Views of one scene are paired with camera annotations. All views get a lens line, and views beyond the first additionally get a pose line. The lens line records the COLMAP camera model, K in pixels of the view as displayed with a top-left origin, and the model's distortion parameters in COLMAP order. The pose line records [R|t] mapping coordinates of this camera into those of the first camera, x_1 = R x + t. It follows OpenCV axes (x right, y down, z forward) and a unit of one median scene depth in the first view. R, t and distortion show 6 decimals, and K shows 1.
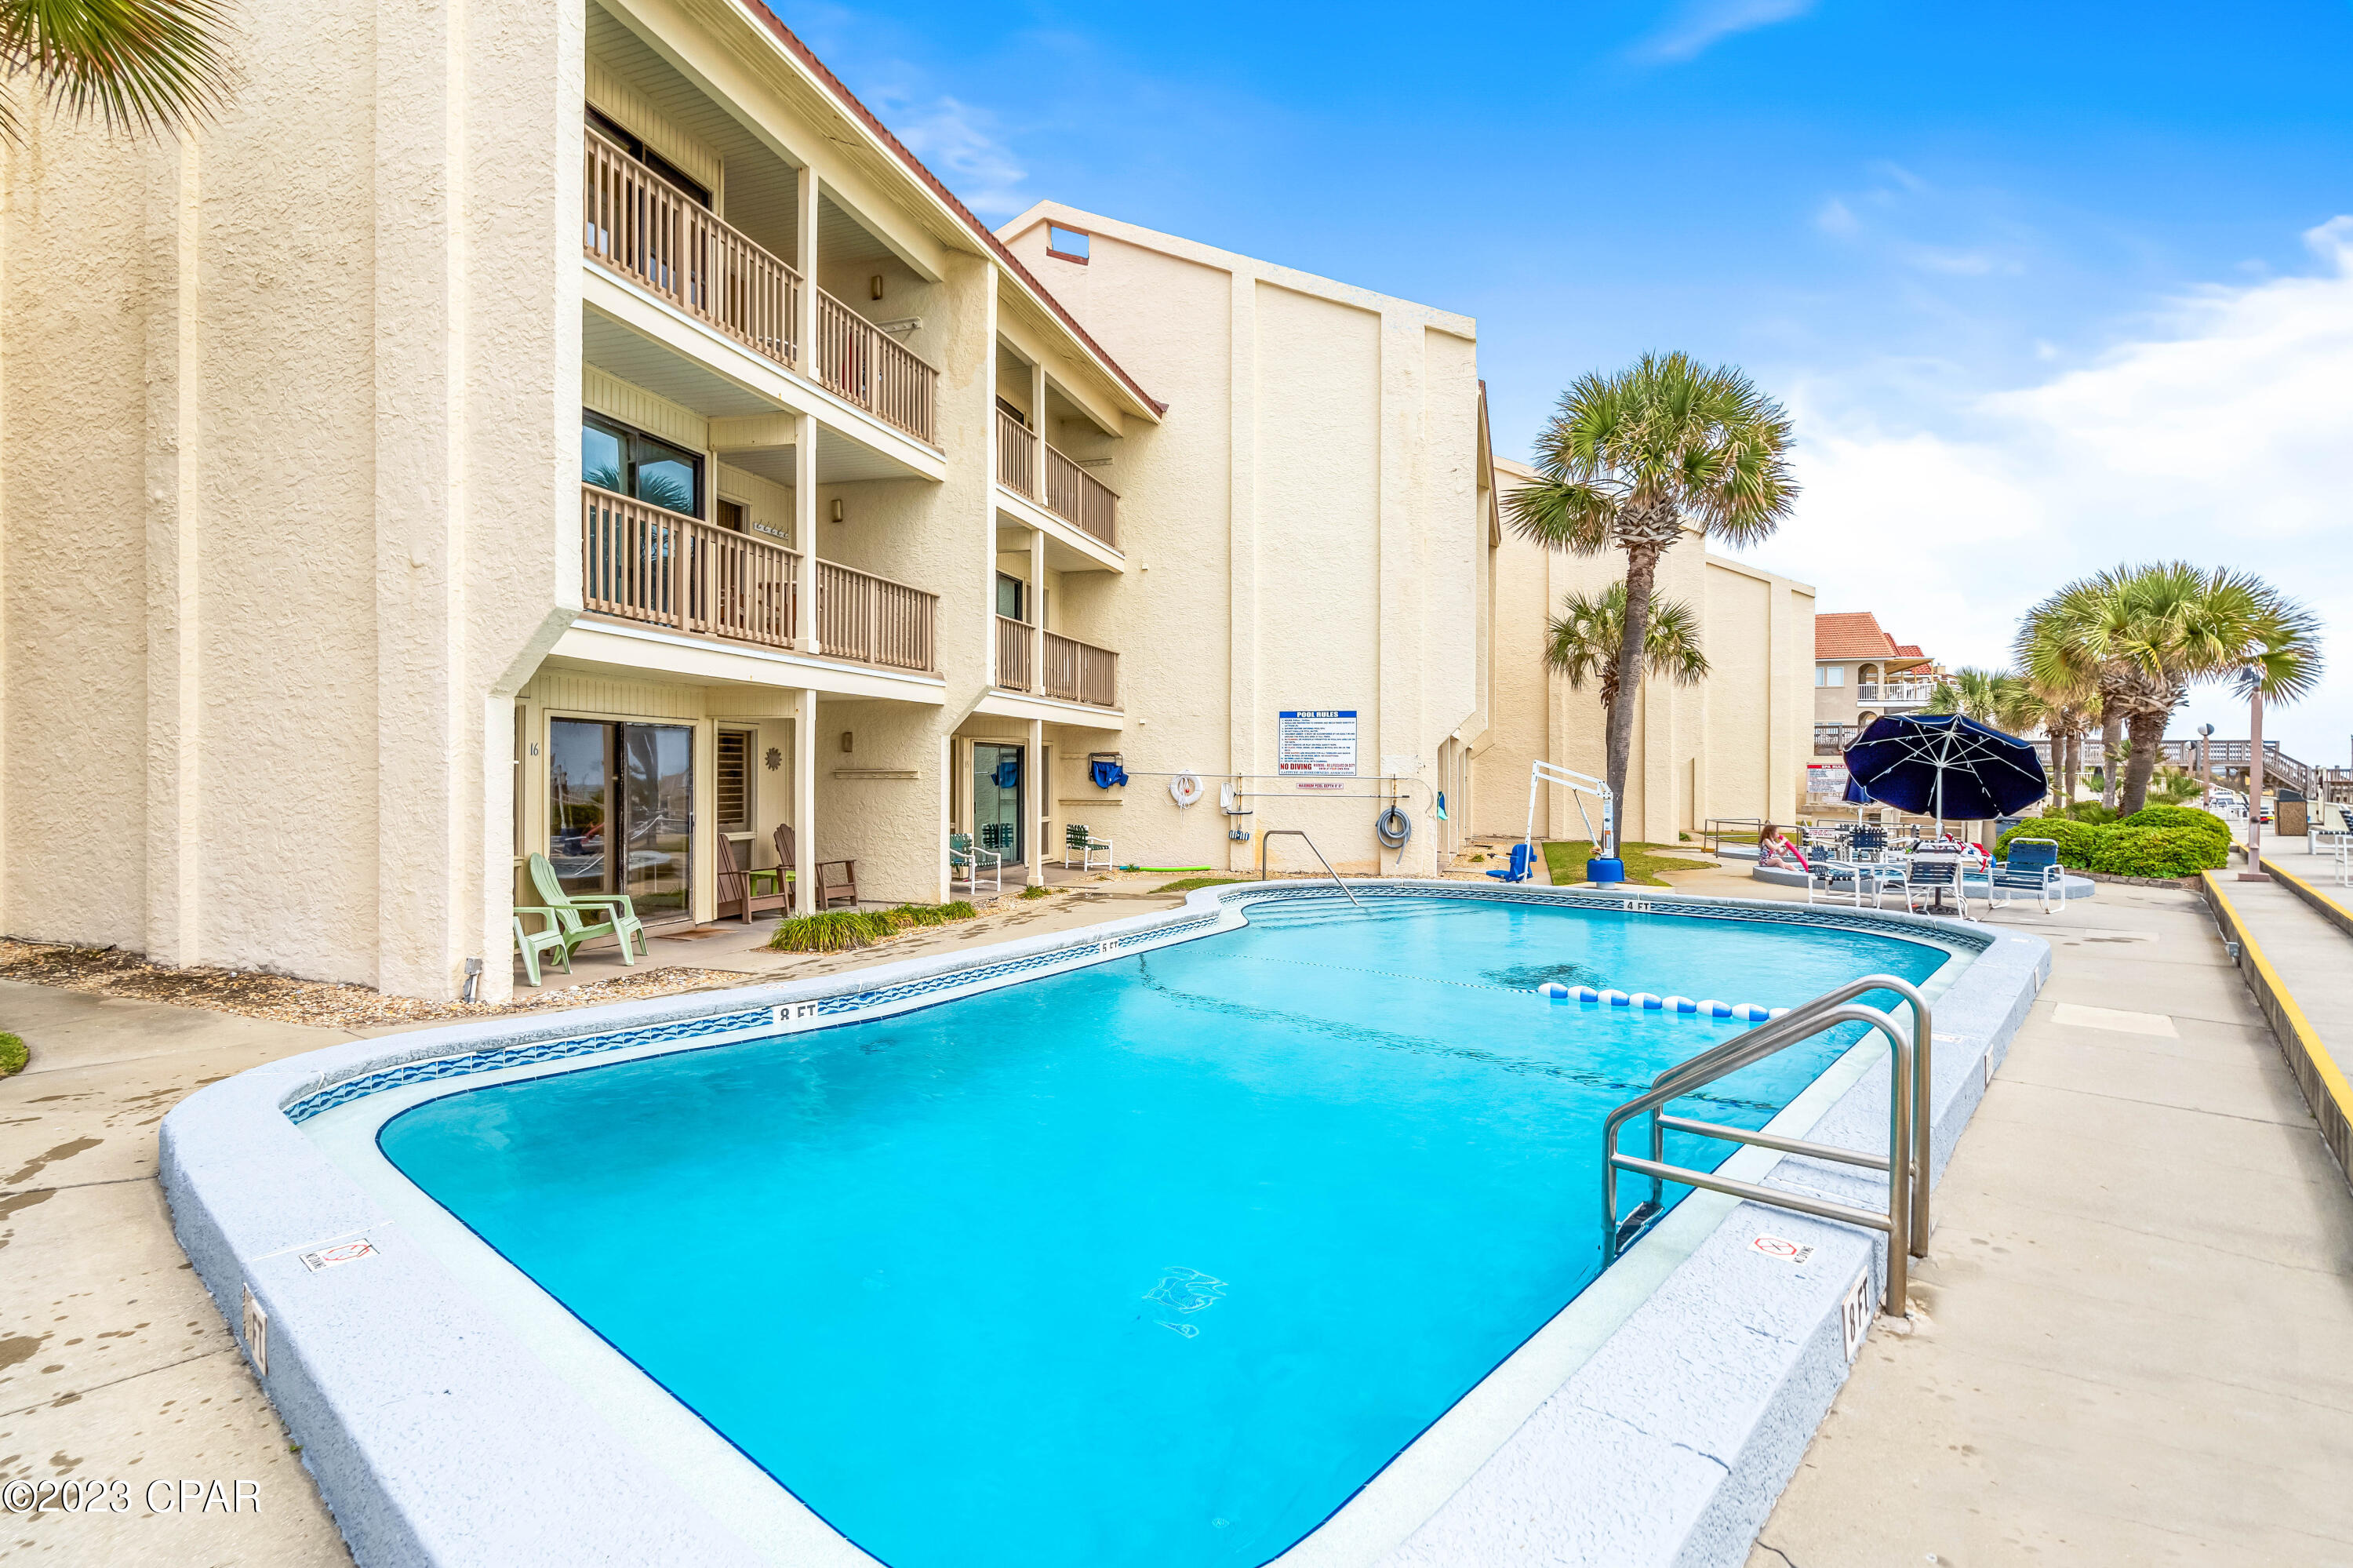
lens RADIAL K [[1099.0, 0, 1153.0], [0, 1099.0, 788.1], [0, 0, 1]] dist [-0.001085, 0.000360]
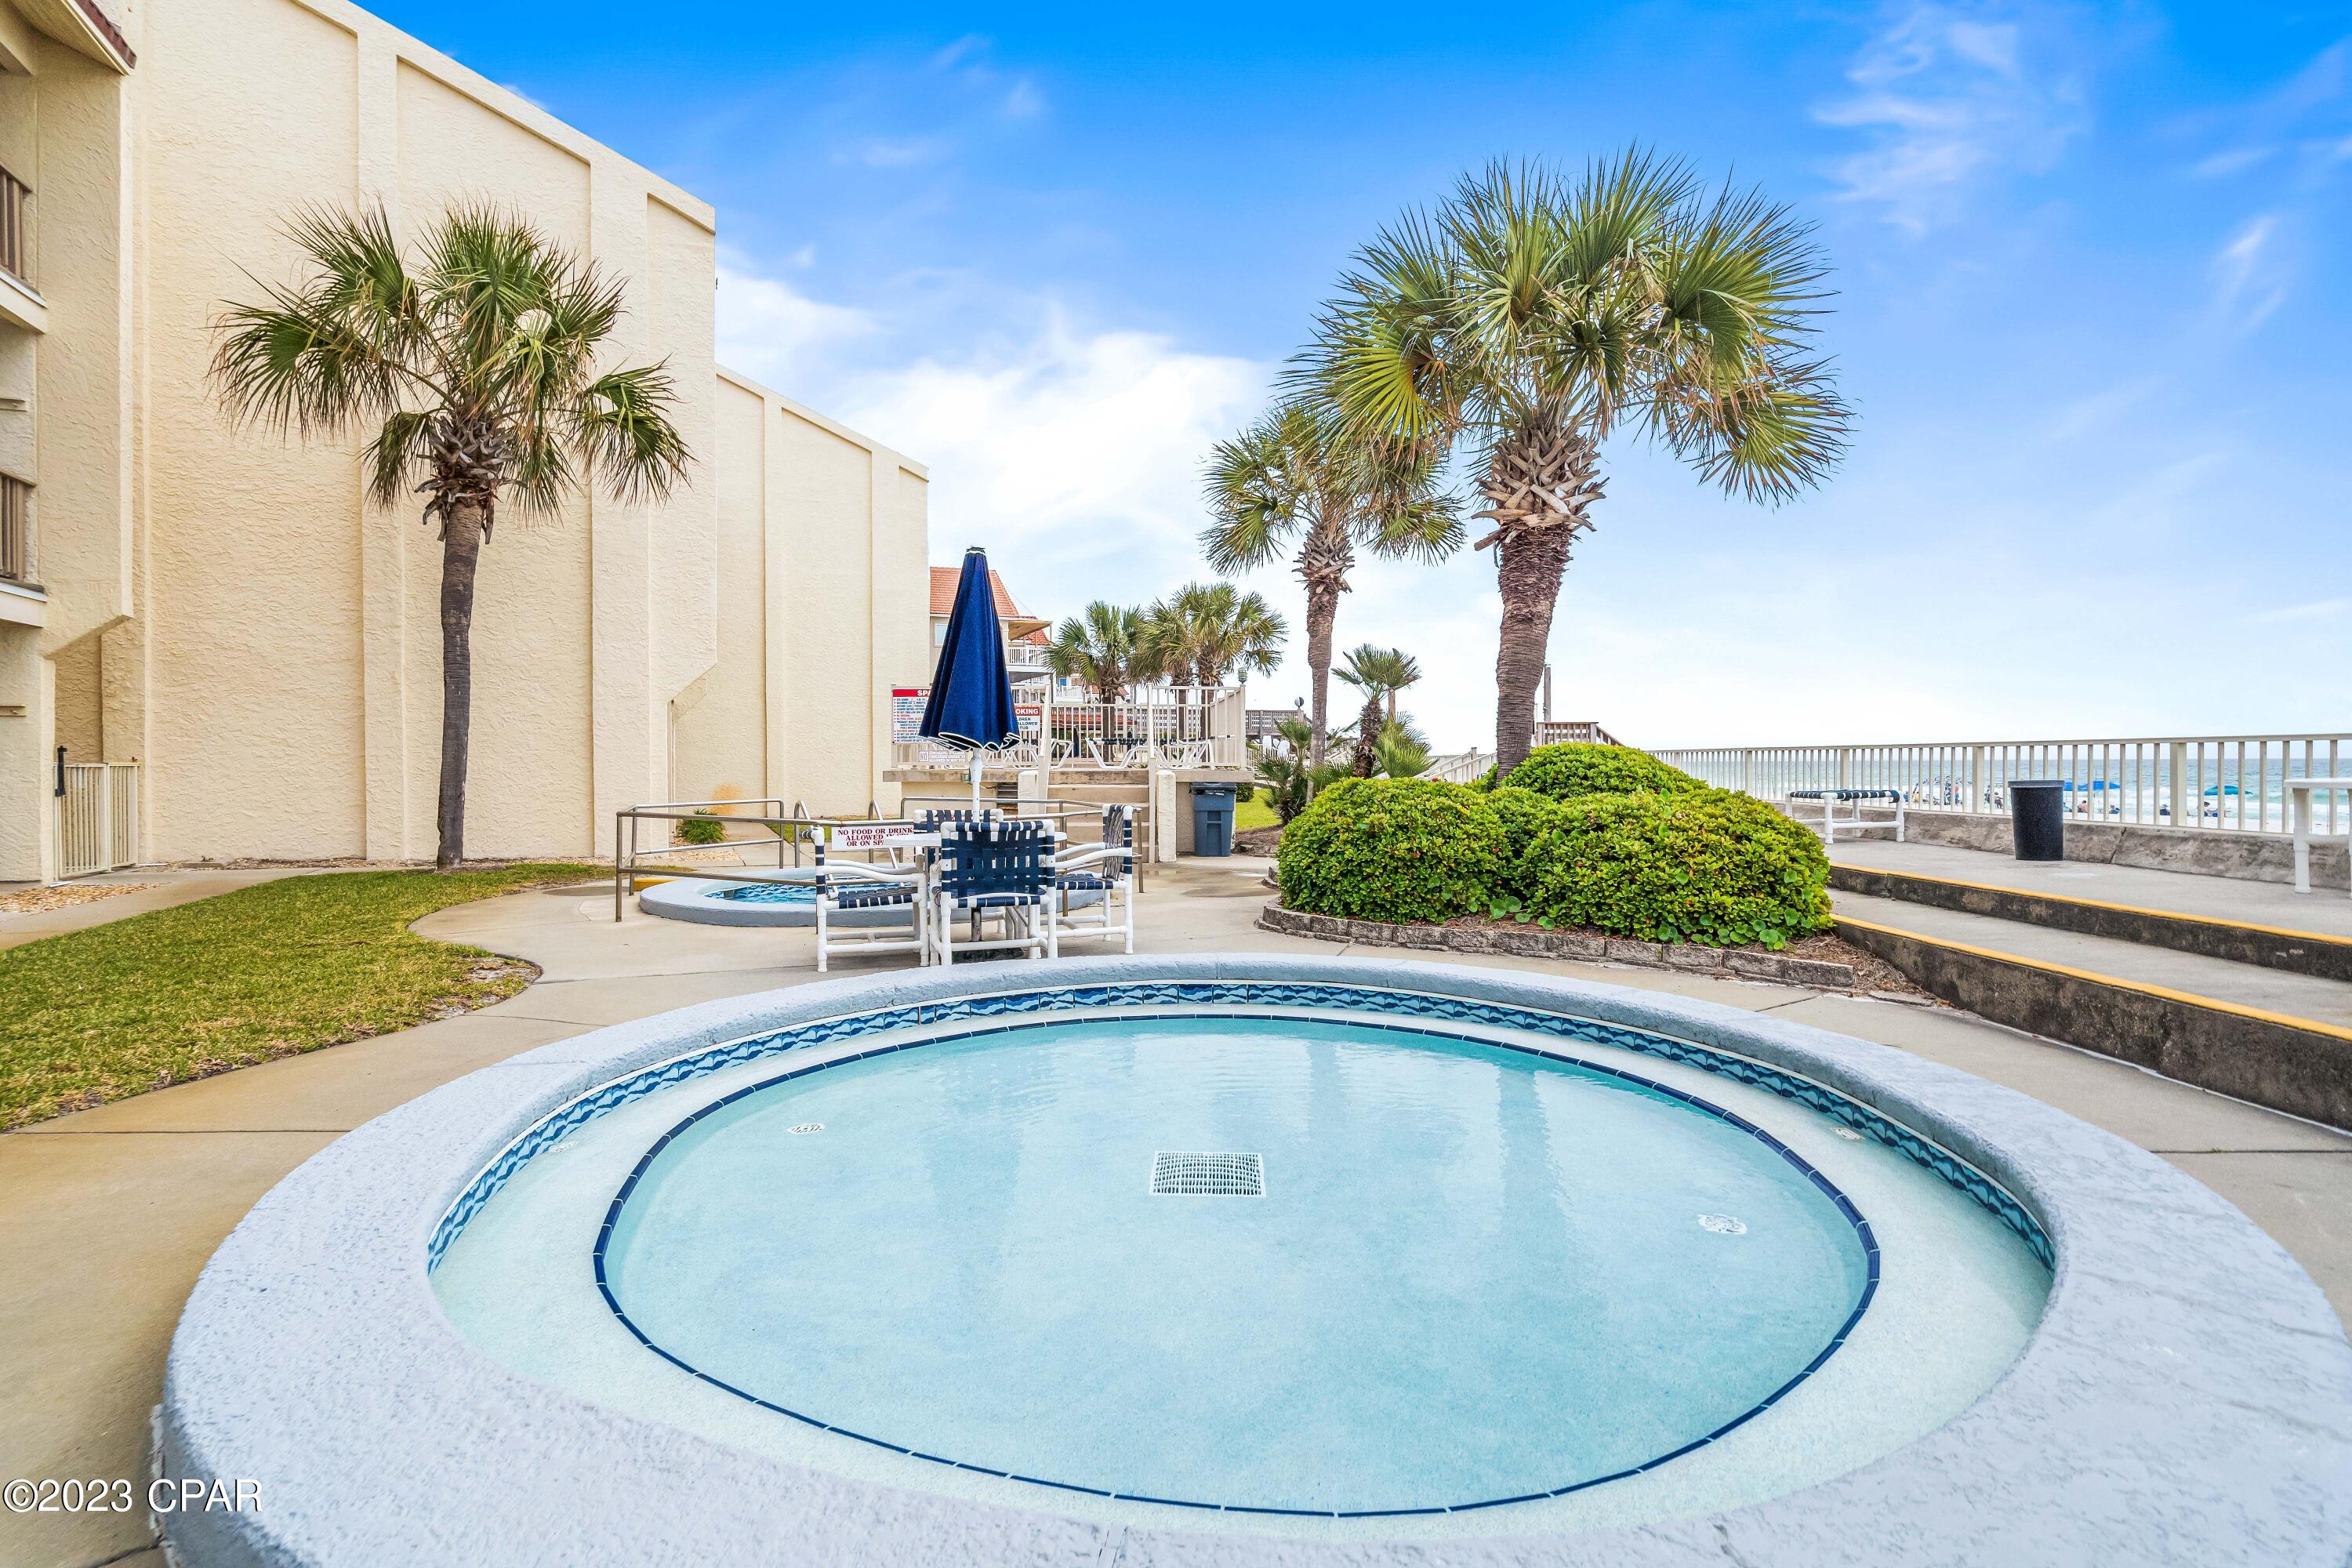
lens RADIAL K [[1098.5, 0, 1152.5], [0, 1098.5, 788.1], [0, 0, 1]] dist [-0.001085, 0.000360]
pose [[0.752367, -0.020924, 0.658412, 0.267697], [0.010602, 0.999751, 0.019656, 0.012316], [-0.658659, -0.007808, 0.752401, 0.411449]]
